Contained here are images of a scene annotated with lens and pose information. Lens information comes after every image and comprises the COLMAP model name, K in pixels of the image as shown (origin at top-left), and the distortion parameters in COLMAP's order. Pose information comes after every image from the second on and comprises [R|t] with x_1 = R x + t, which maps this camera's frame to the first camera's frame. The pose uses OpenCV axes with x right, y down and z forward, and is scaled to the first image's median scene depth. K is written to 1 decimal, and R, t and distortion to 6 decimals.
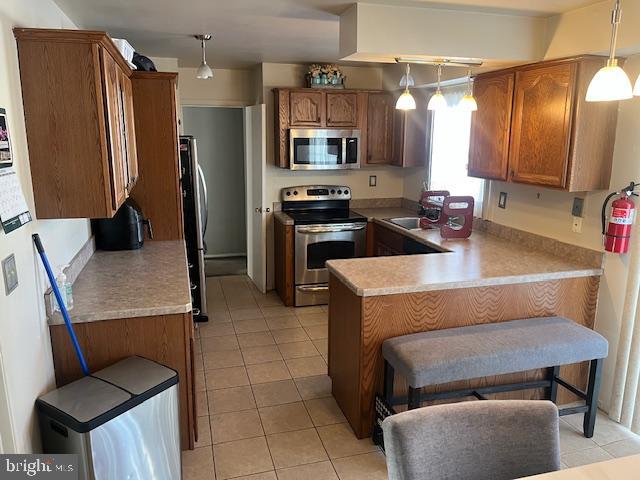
lens RADIAL K [[483.4, 0, 322.0], [0, 483.4, 239.9], [0, 0, 1]] dist [0.074340, -0.112478]
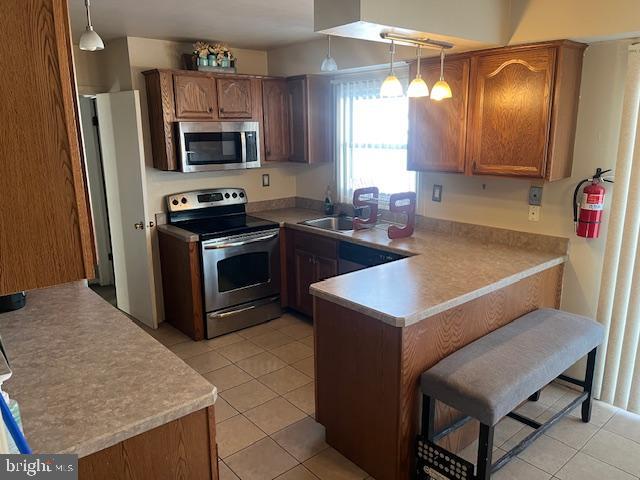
lens RADIAL K [[484.6, 0, 320.0], [0, 484.6, 245.1], [0, 0, 1]] dist [0.025080, -0.003757]
pose [[0.912069, -0.113397, 0.394045, -0.193116], [0.103997, 0.993550, 0.045207, -0.039004], [-0.396629, -0.000252, 0.917979, 0.173444]]
